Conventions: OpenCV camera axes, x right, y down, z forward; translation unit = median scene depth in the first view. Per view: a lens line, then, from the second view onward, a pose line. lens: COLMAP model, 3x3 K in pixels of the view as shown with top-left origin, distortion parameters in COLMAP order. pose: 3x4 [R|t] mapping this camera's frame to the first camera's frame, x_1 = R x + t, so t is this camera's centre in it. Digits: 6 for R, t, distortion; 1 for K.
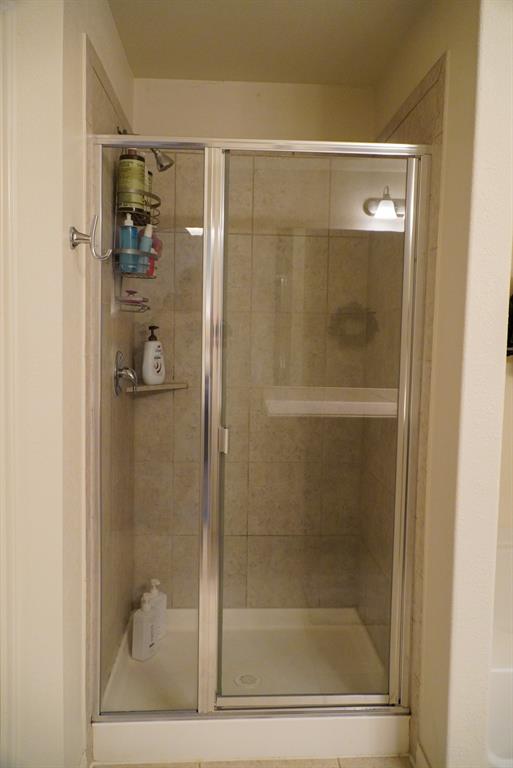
lens RADIAL K [[610.1, 0, 260.7], [0, 610.1, 384.4], [0, 0, 1]] dist [0.017287, -0.006869]
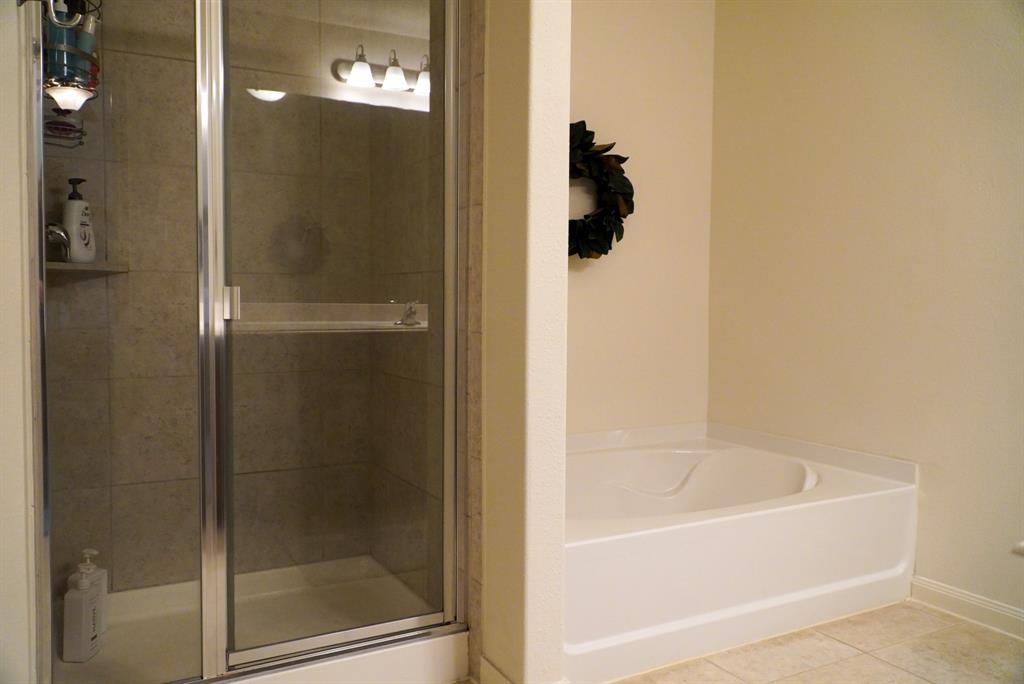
lens RADIAL K [[813.5, 0, 504.4], [0, 813.5, 337.8], [0, 0, 1]] dist [0.017287, -0.006869]
pose [[0.909199, -0.038042, 0.414620, -0.125269], [0.044771, 0.998976, -0.006516, 0.112590], [-0.413947, 0.024487, 0.909971, -0.041297]]
